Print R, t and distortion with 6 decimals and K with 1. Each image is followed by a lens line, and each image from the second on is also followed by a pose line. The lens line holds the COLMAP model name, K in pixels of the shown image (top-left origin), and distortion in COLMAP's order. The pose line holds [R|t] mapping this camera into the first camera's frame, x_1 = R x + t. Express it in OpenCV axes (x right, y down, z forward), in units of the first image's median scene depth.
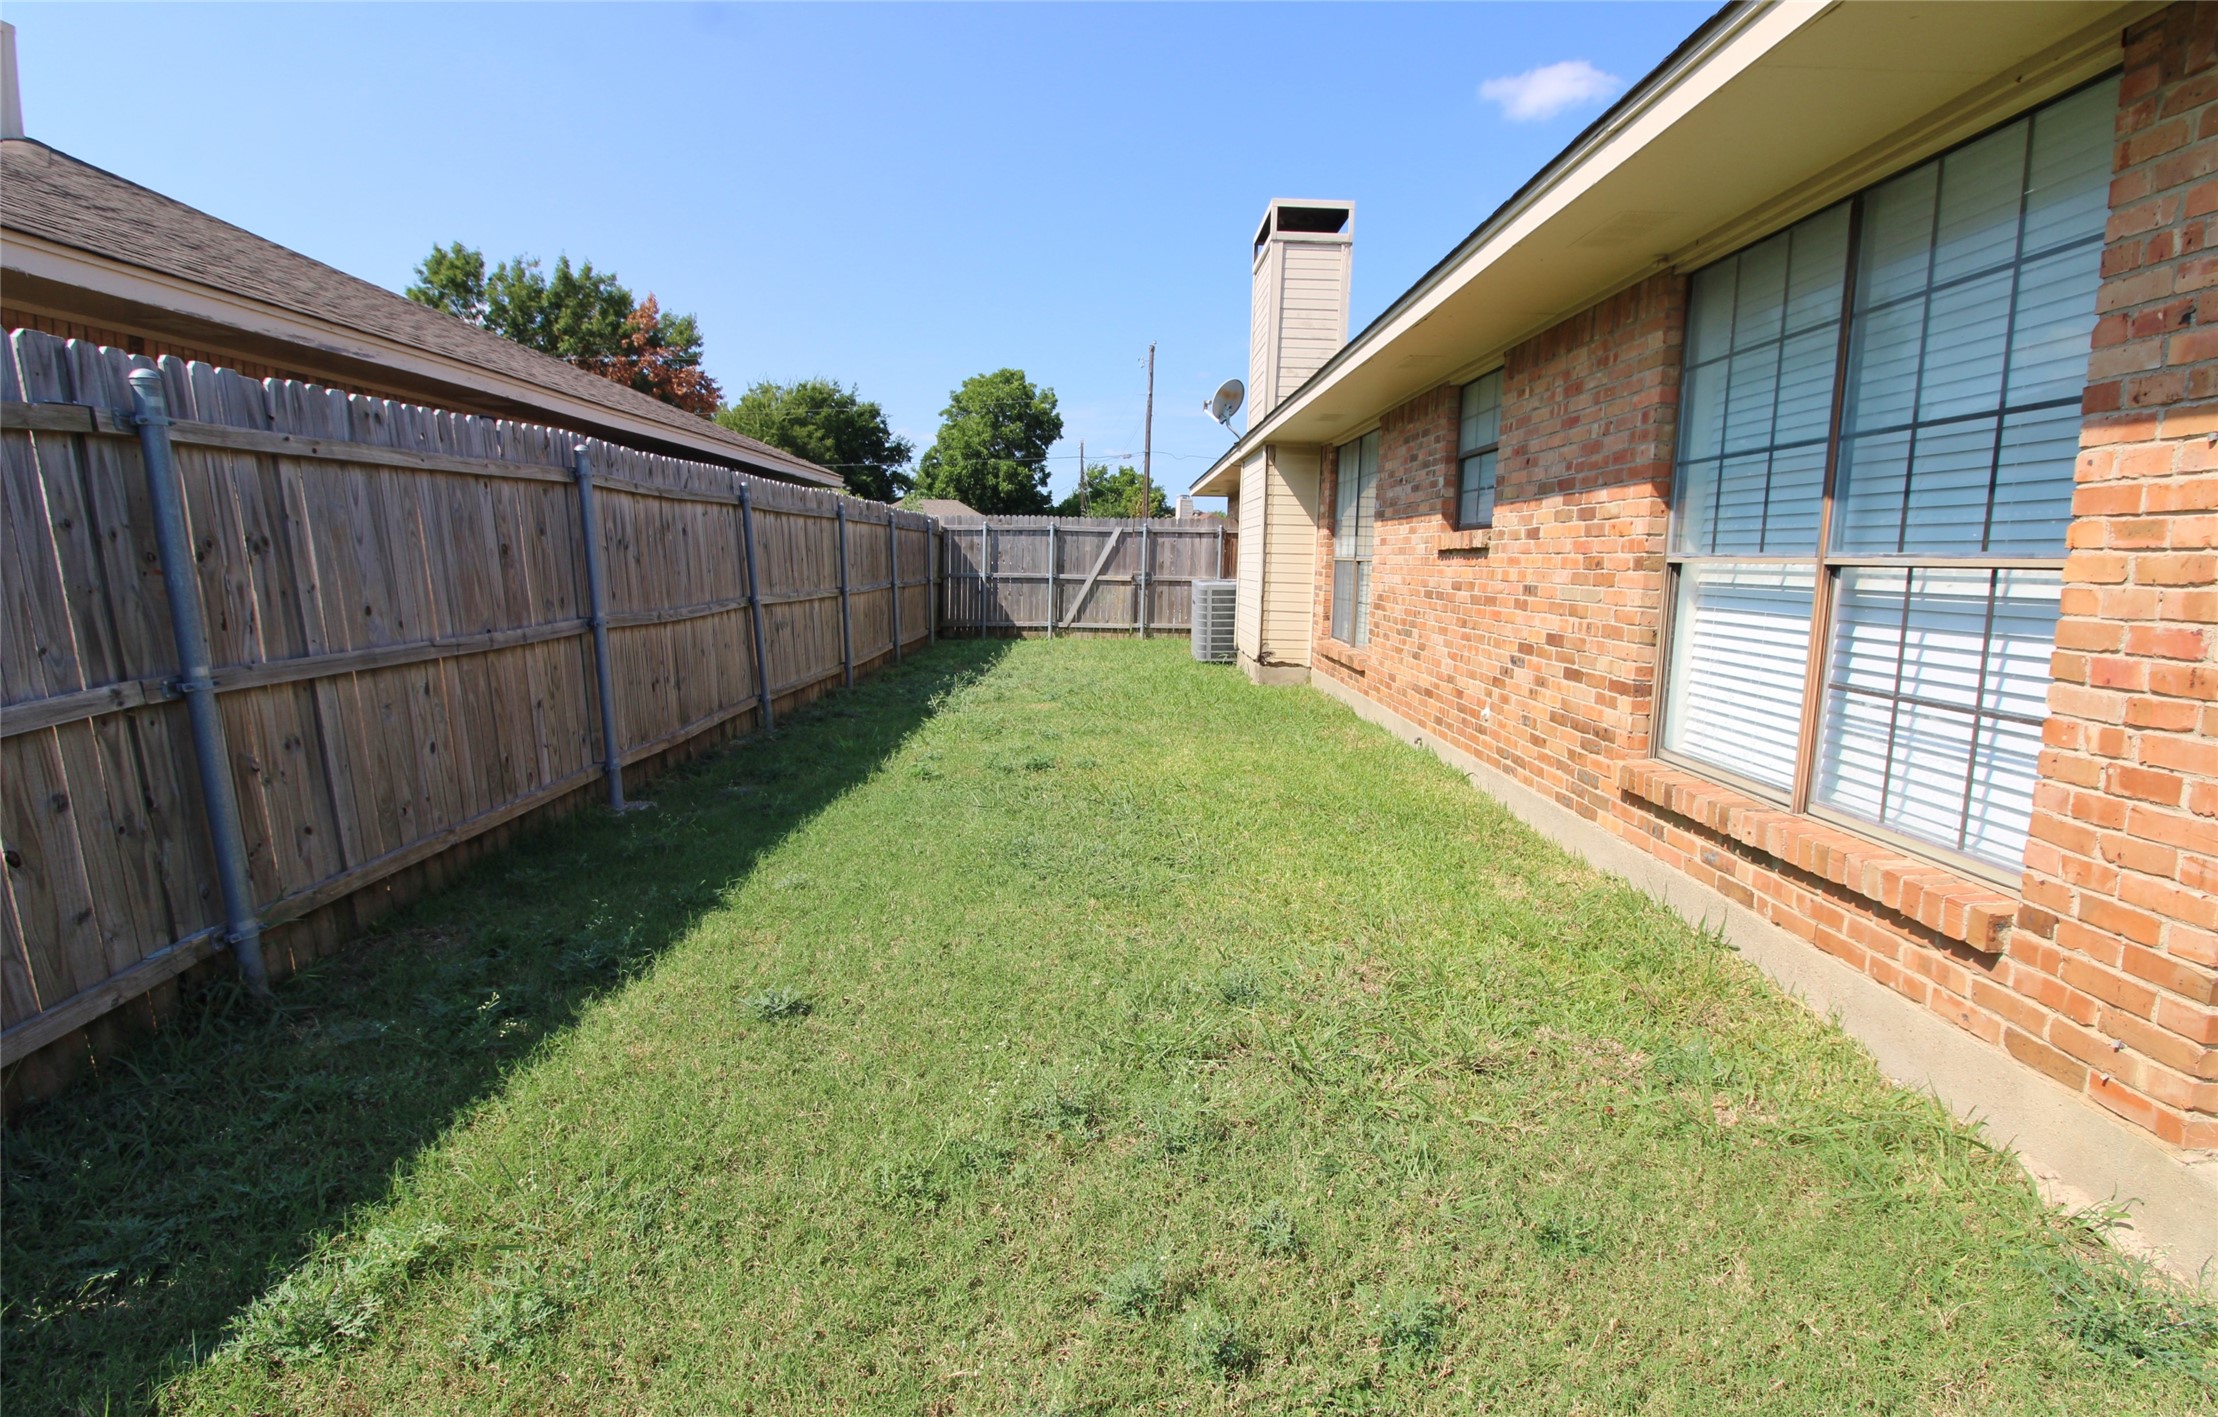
lens RADIAL K [[1081.9, 0, 1124.3], [0, 1081.9, 710.8], [0, 0, 1]] dist [-0.012431, -0.002051]
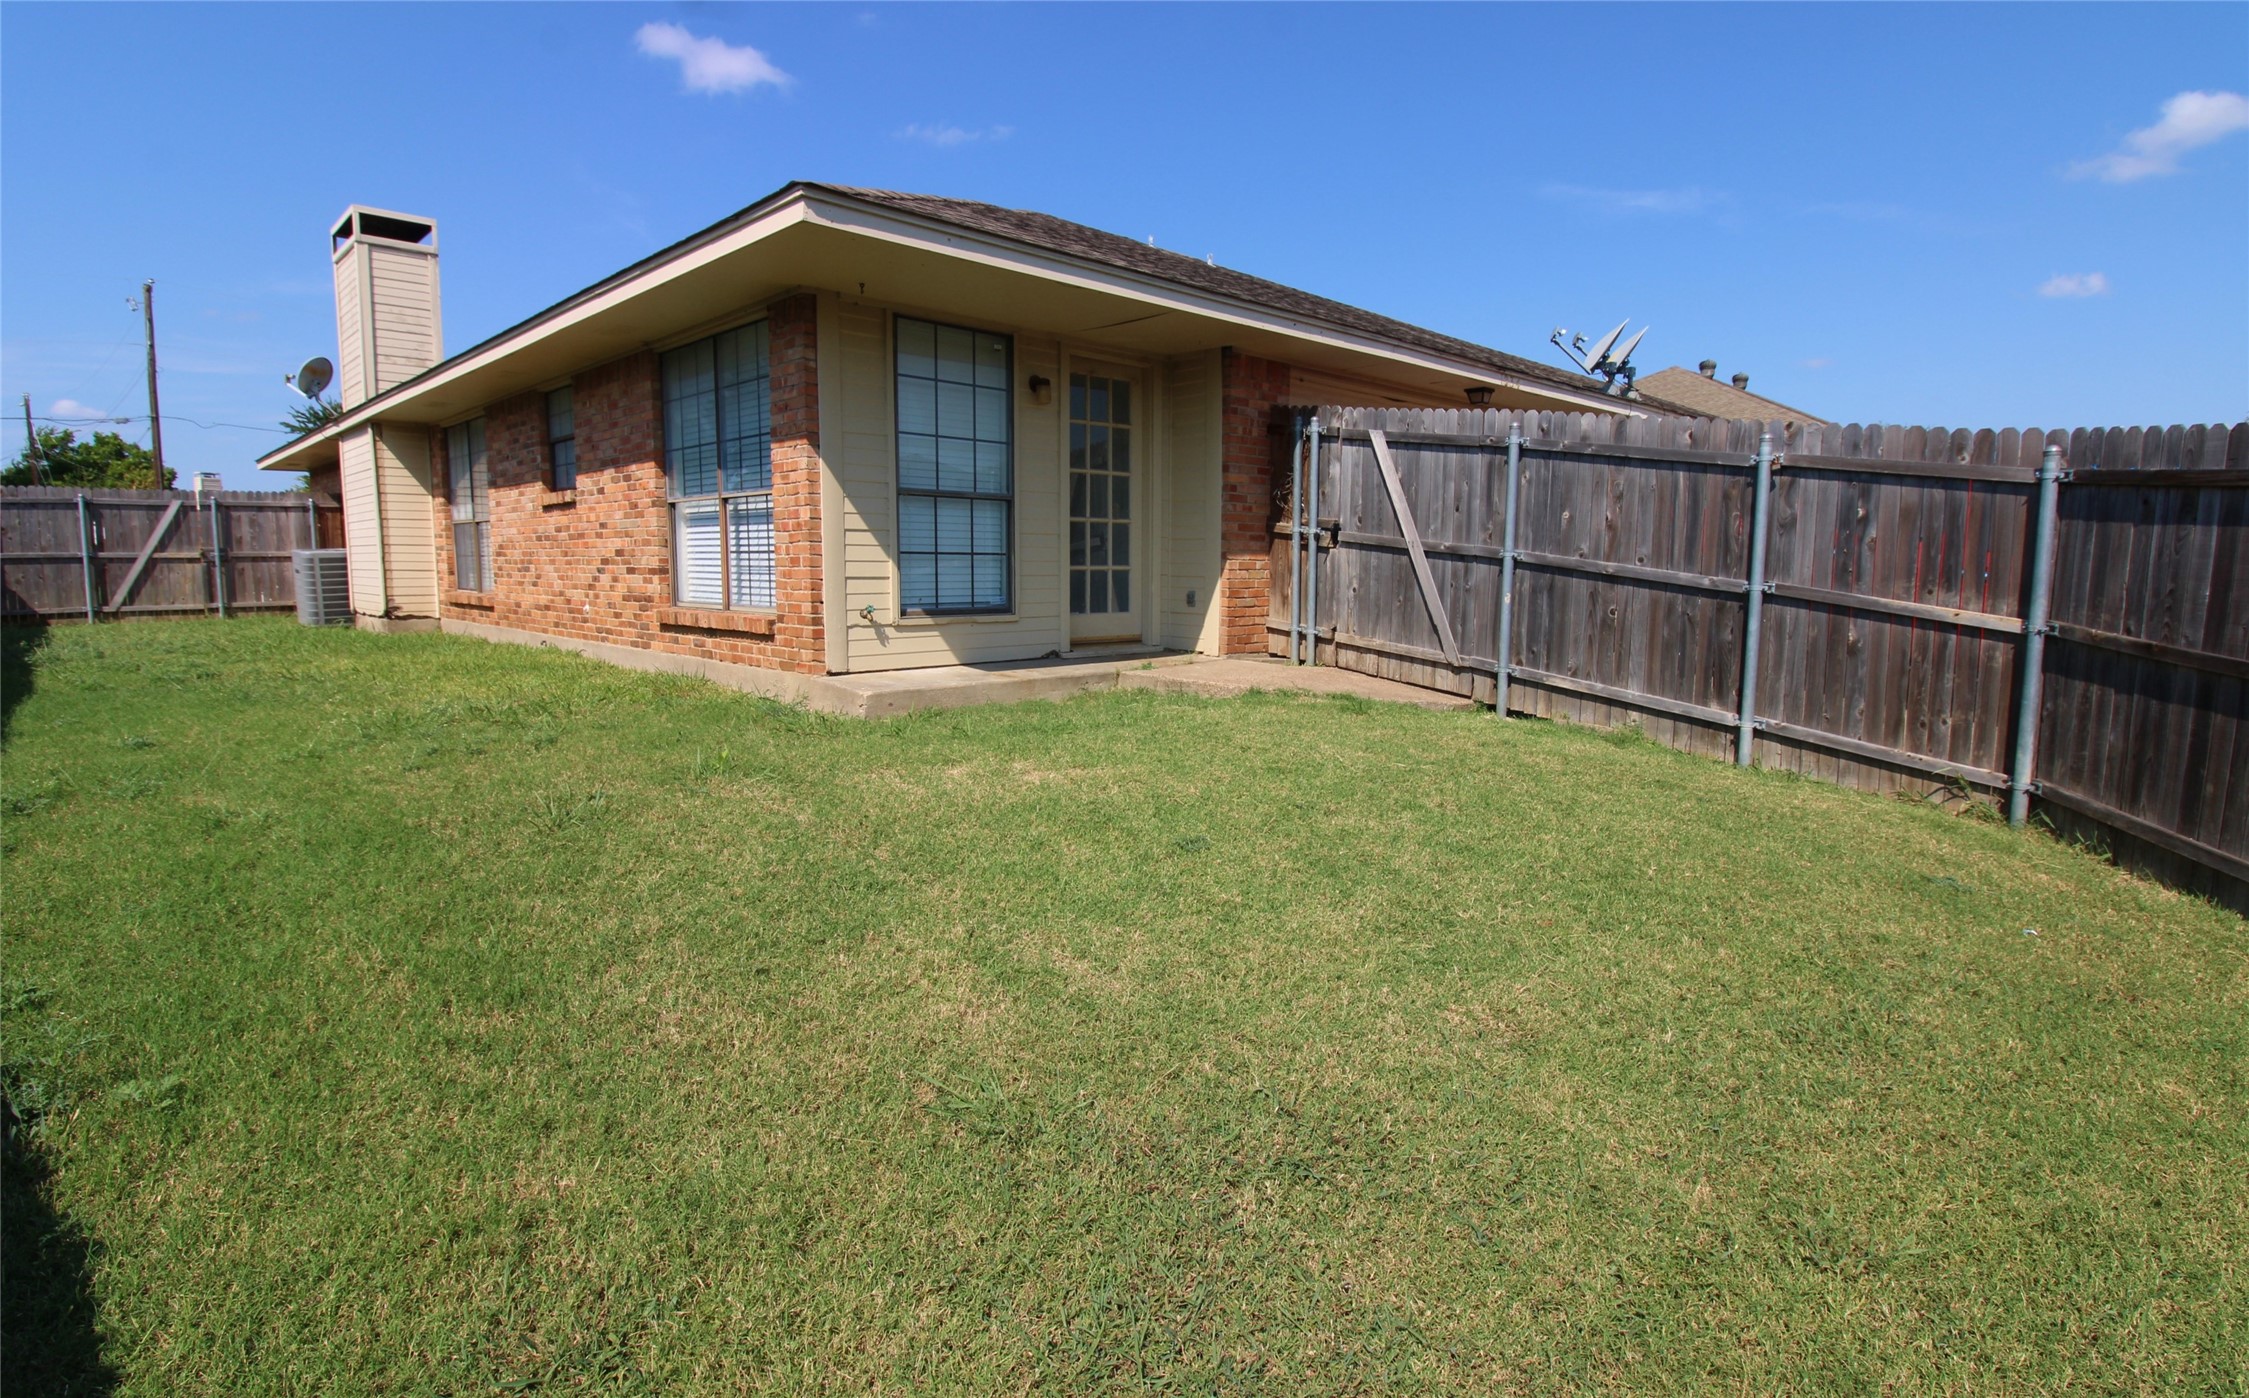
lens RADIAL K [[1085.7, 0, 1135.4], [0, 1085.7, 680.8], [0, 0, 1]] dist [-0.017613, -0.002986]
pose [[0.721230, -0.098205, 0.685699, -0.122906], [0.109905, 0.993583, 0.026699, 0.109382], [-0.683921, 0.056106, 0.727396, -0.477215]]
